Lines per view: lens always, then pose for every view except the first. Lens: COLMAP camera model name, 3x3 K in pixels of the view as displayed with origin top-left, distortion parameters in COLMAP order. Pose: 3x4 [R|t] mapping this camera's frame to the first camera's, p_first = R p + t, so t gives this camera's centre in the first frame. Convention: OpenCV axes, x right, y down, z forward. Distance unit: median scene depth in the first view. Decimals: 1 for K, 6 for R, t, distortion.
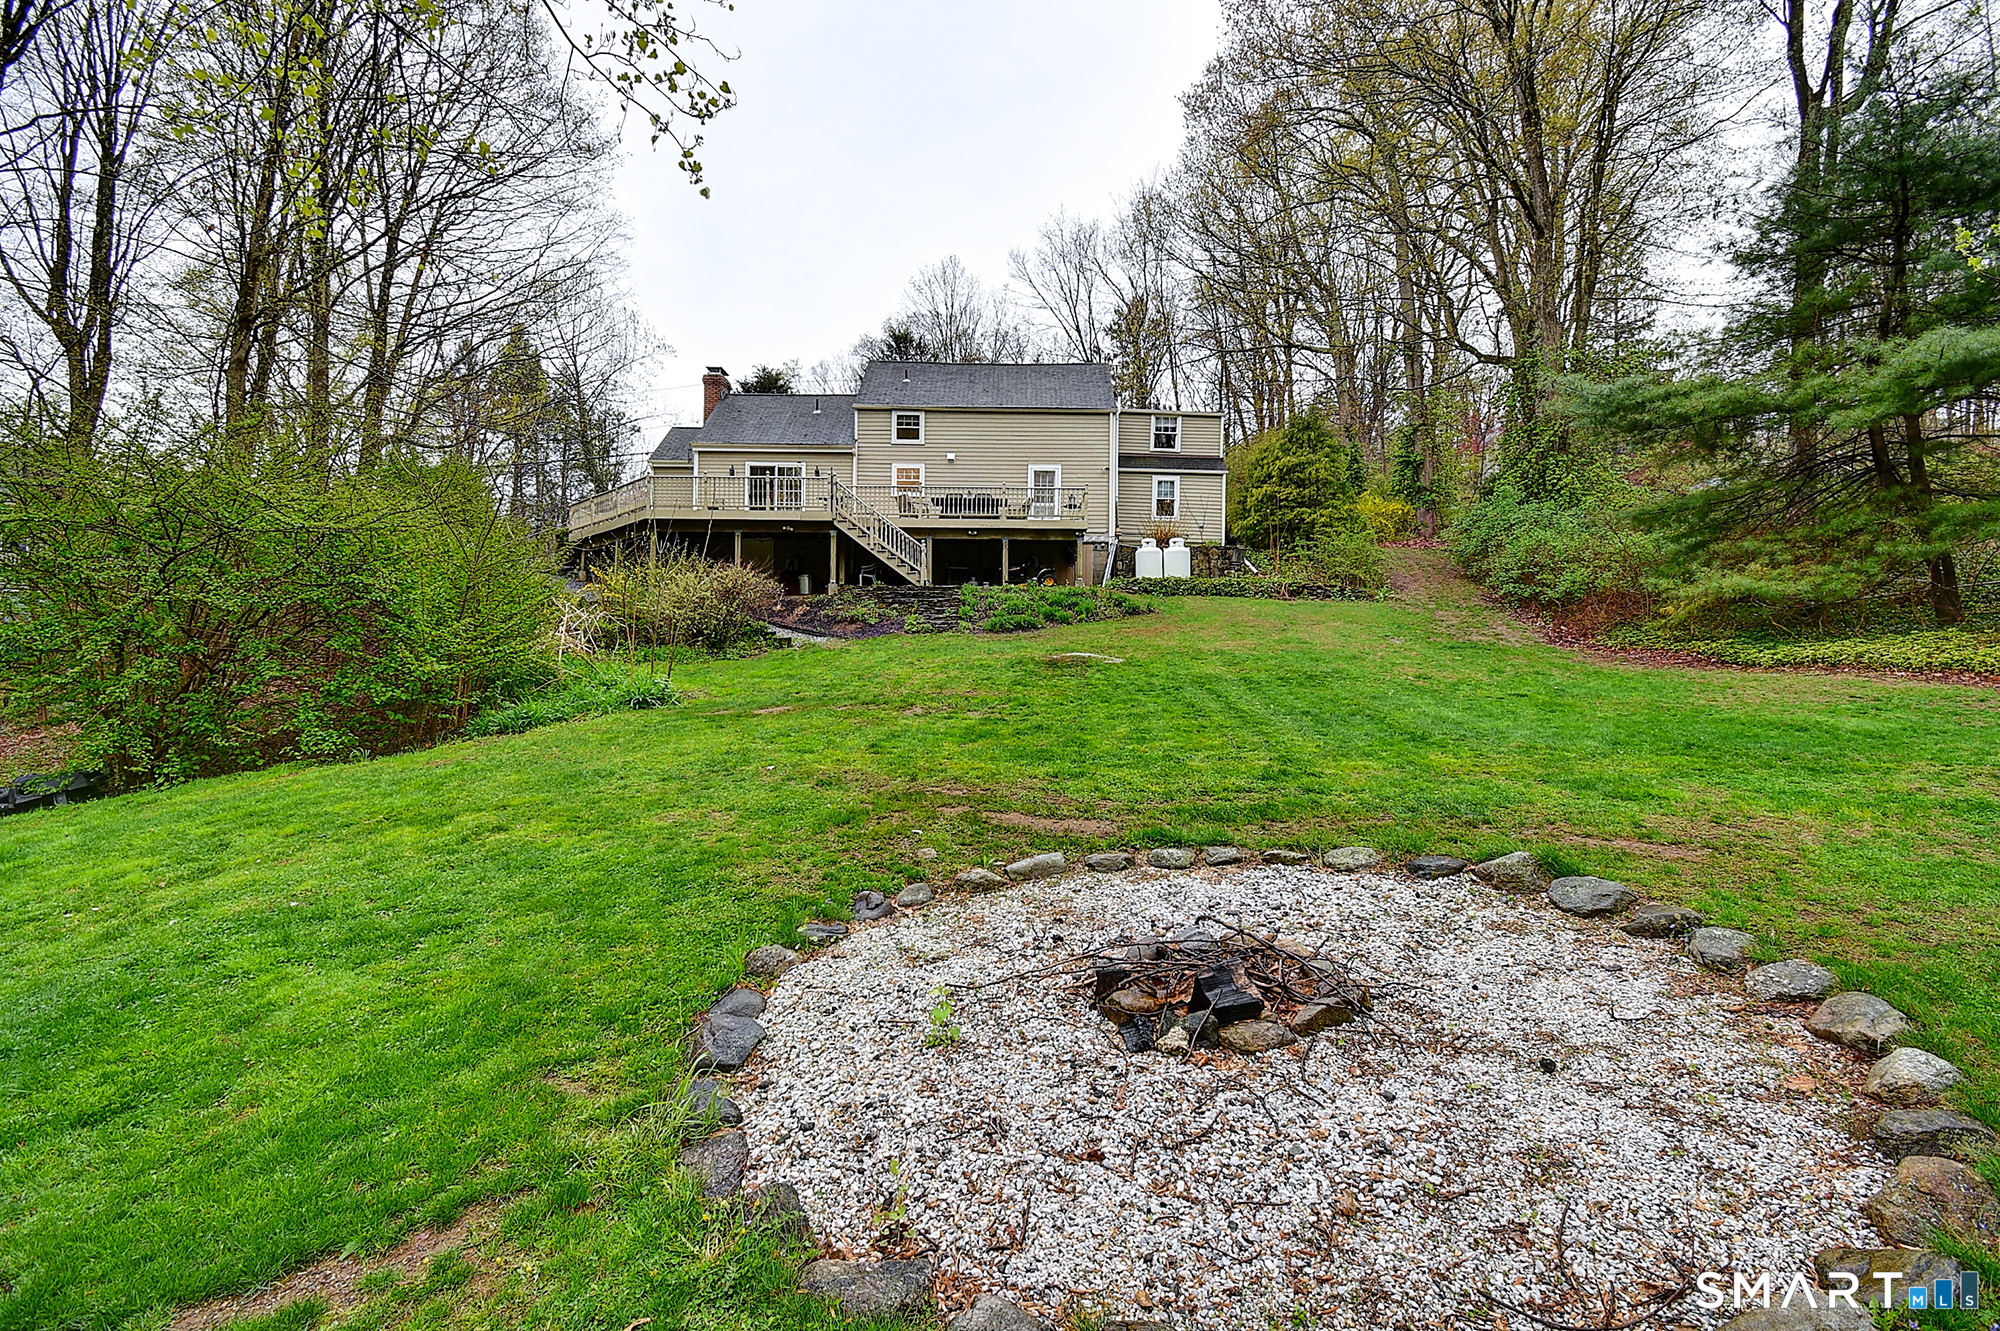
lens RADIAL K [[892.5, 0, 1007.4], [0, 892.5, 660.3], [0, 0, 1]] dist [-0.000338, -0.008442]
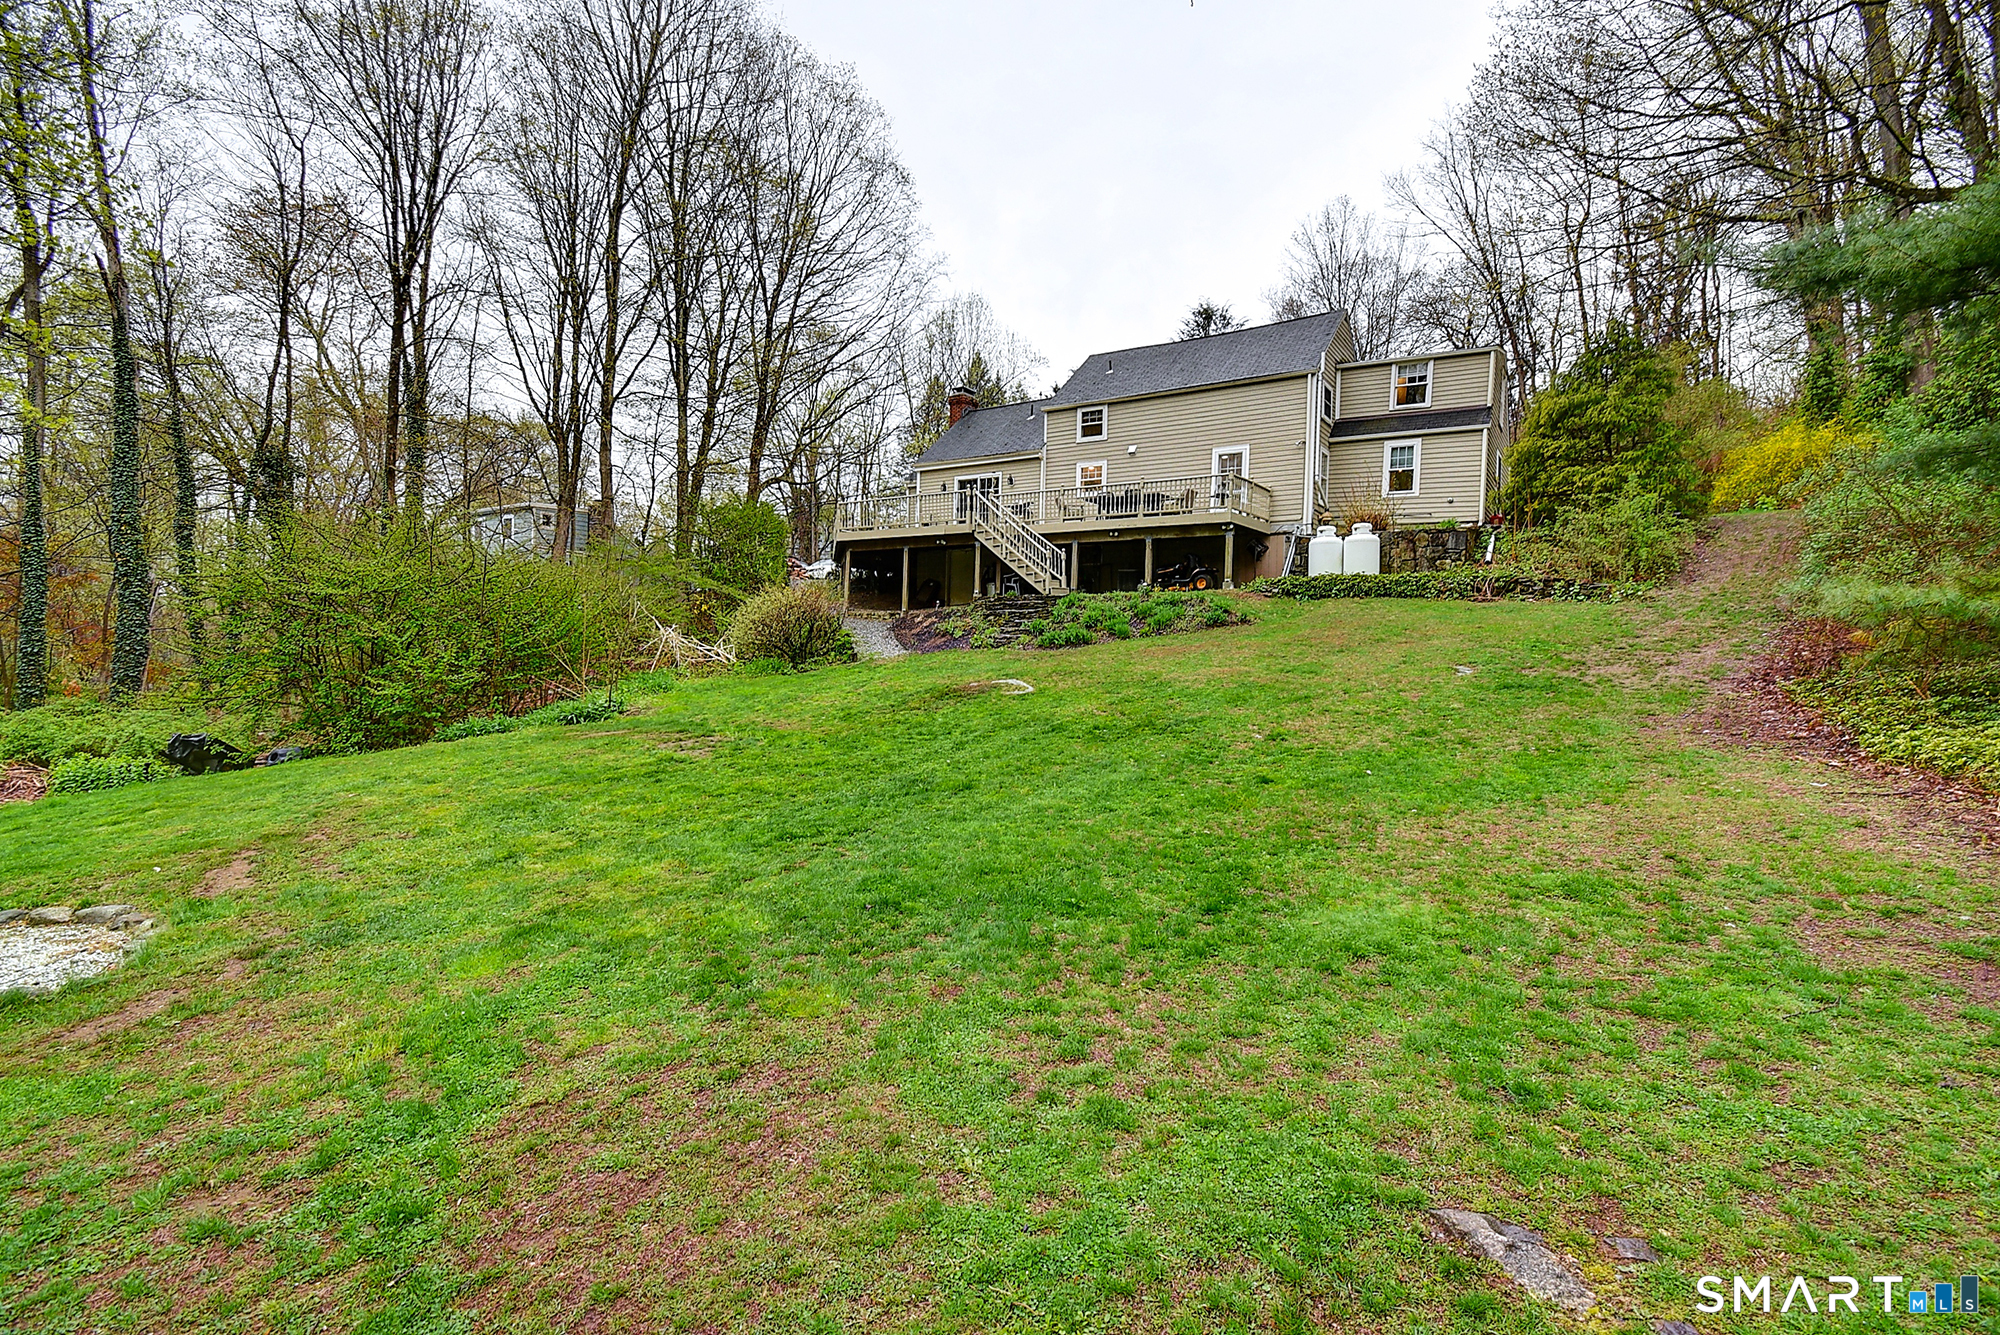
lens RADIAL K [[892.5, 0, 990.7], [0, 892.5, 673.0], [0, 0, 1]] dist [-0.000338, -0.008442]
pose [[0.820740, 0.028083, -0.570611, 0.353365], [-0.008545, 0.999283, 0.036890, -0.028745], [0.571238, -0.025401, 0.820391, 0.147982]]
